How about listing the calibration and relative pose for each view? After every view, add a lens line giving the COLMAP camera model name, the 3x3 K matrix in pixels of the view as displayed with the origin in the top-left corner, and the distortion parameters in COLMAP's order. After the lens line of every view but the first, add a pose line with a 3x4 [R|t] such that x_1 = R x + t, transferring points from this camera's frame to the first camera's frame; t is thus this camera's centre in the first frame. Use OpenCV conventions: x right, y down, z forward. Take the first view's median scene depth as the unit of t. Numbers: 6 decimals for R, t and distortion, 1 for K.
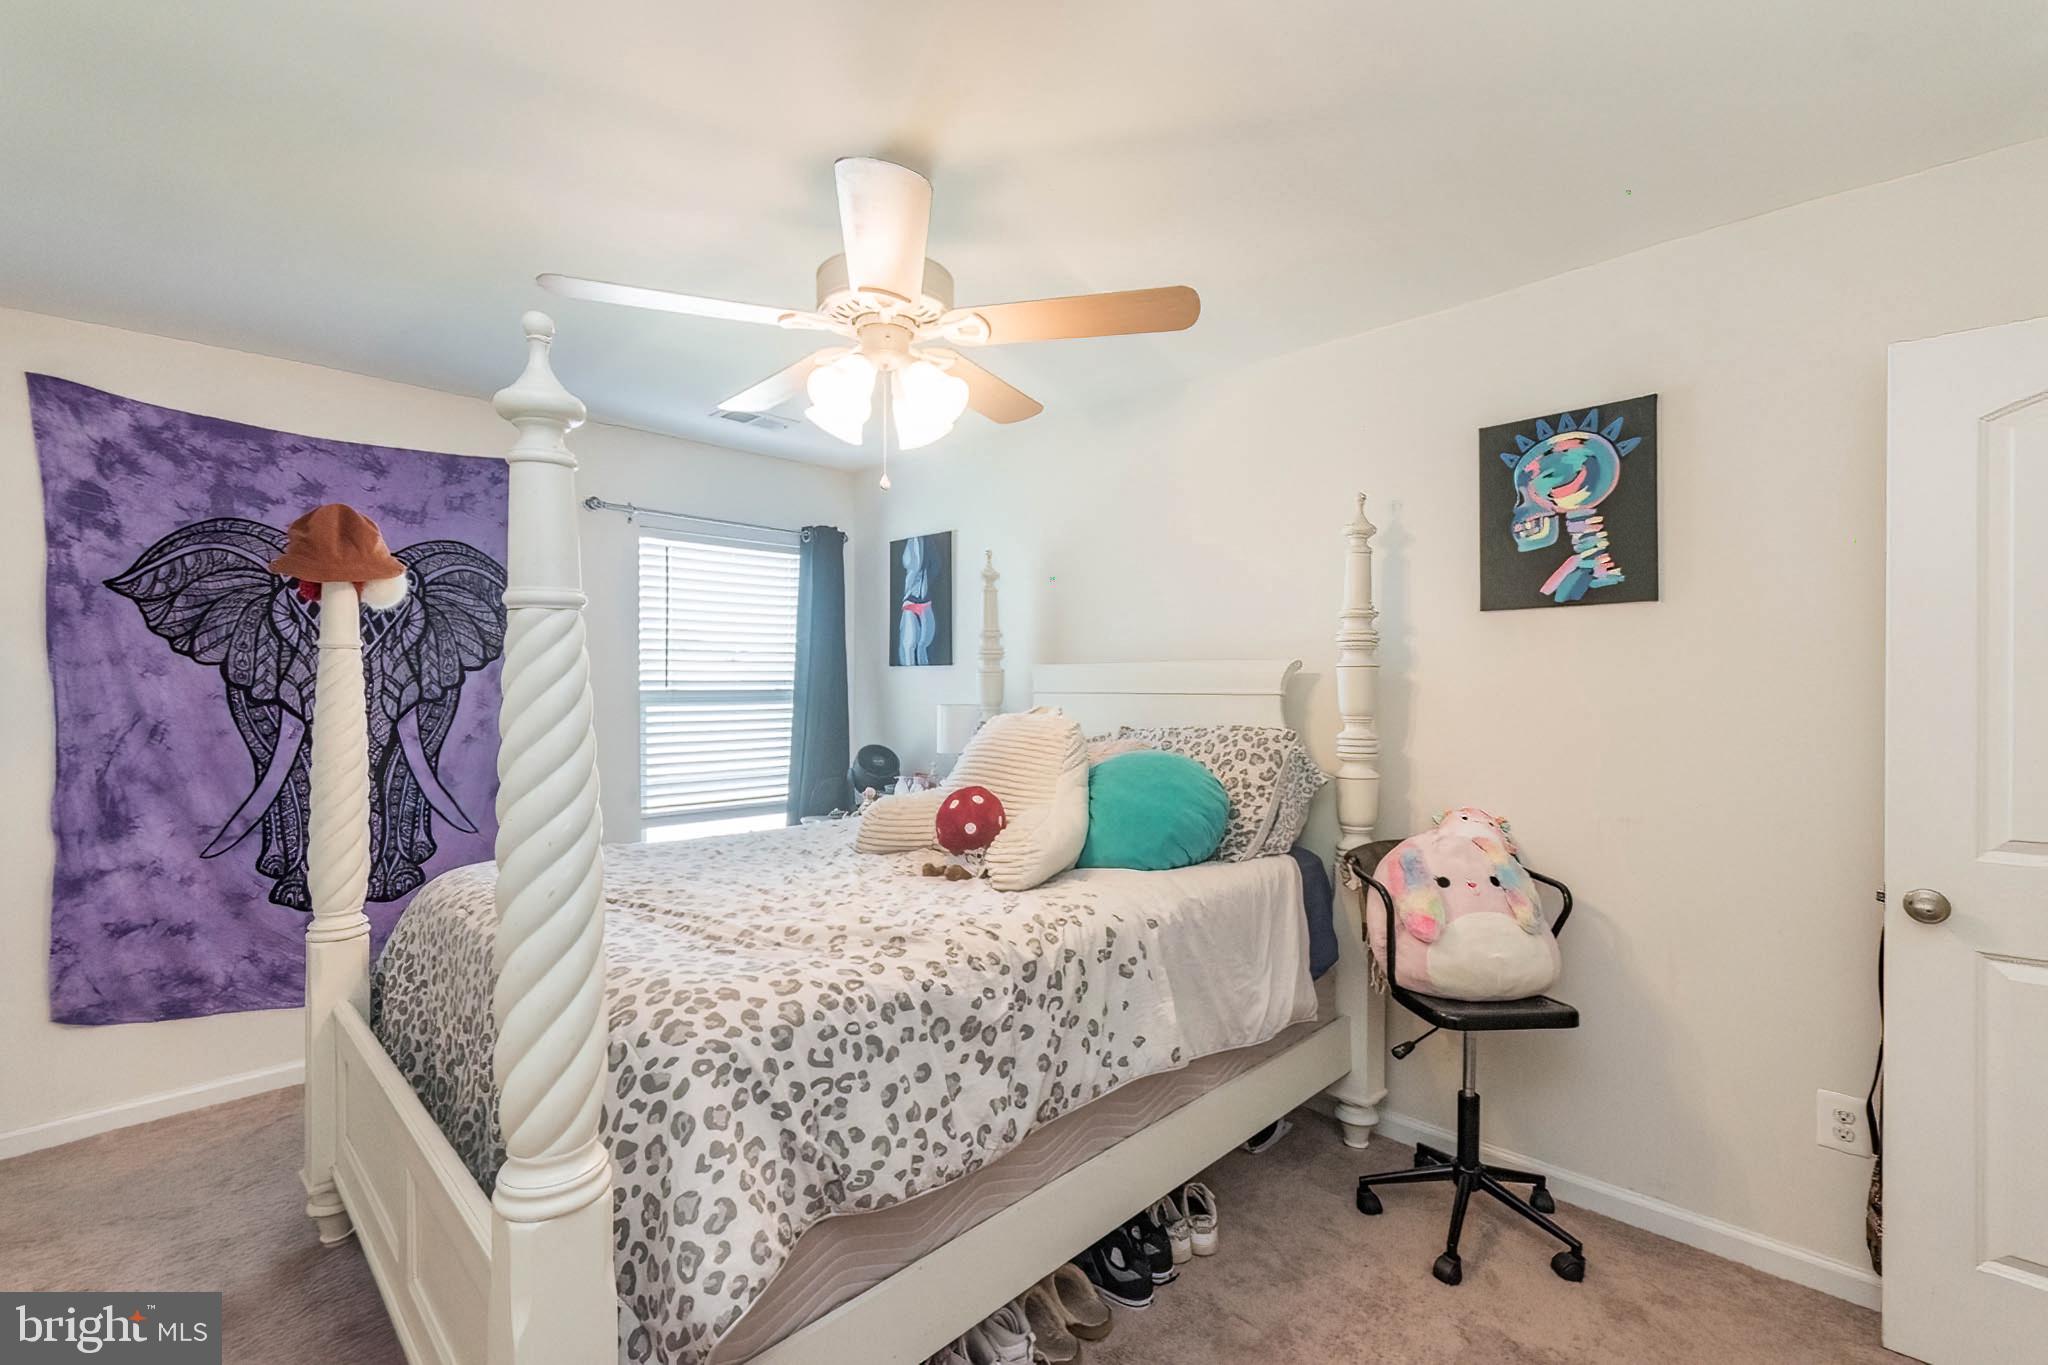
lens RADIAL K [[914.4, 0, 1006.7], [0, 914.4, 685.7], [0, 0, 1]] dist [0.002956, 0.000439]
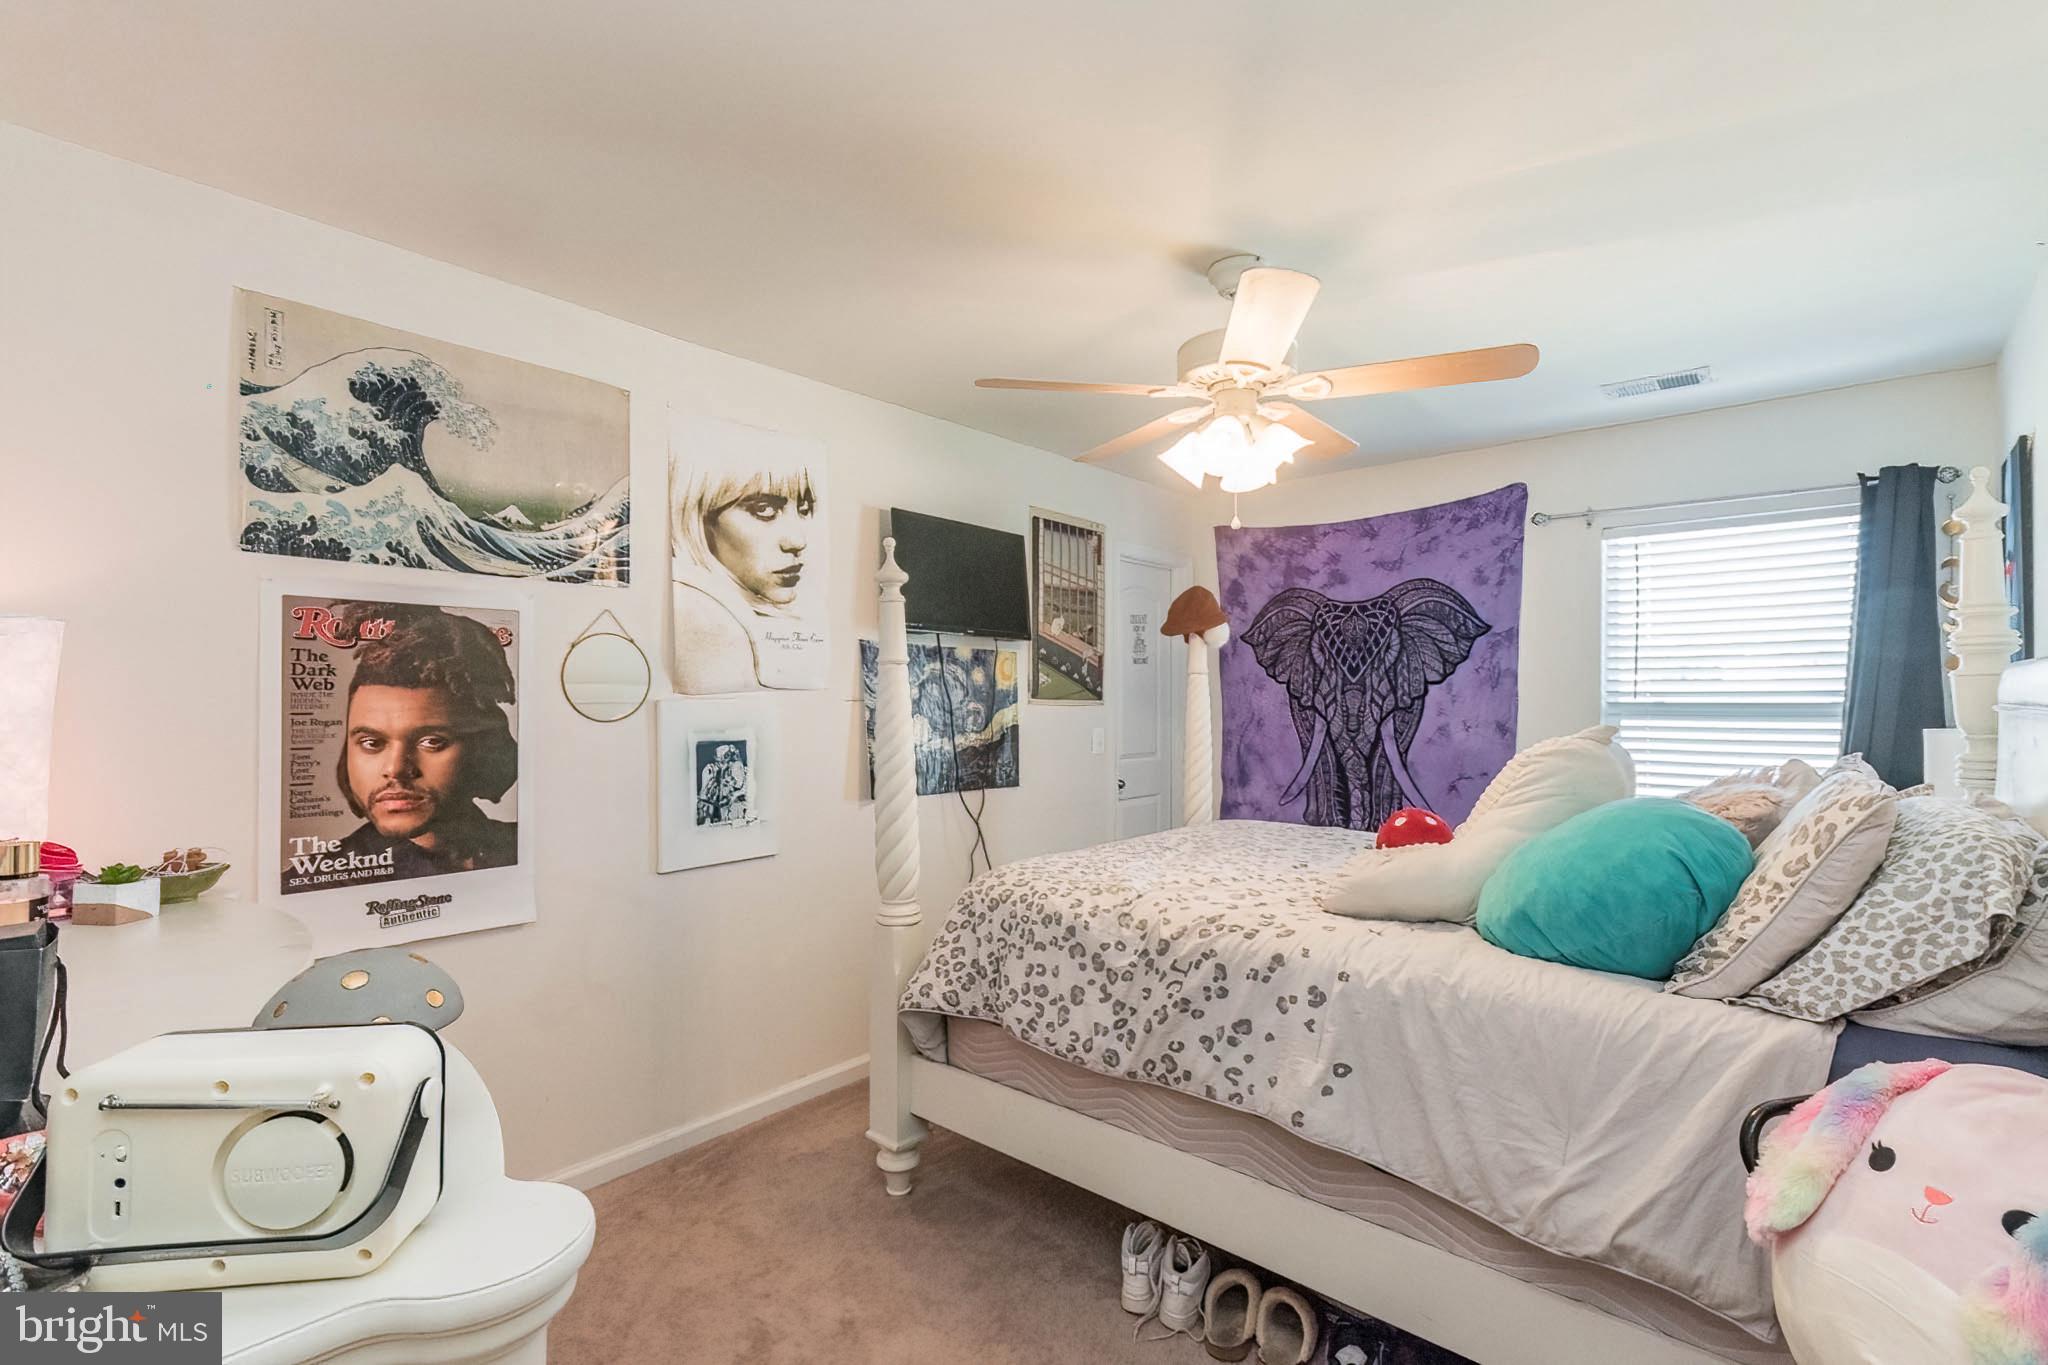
lens RADIAL K [[914.4, 0, 1004.7], [0, 914.4, 694.1], [0, 0, 1]] dist [0.002956, 0.000439]
pose [[0.056150, -0.001716, -0.998421, 0.722192], [-0.000541, 0.999998, -0.001749, -0.001452], [0.998422, 0.000638, 0.056149, 0.461641]]
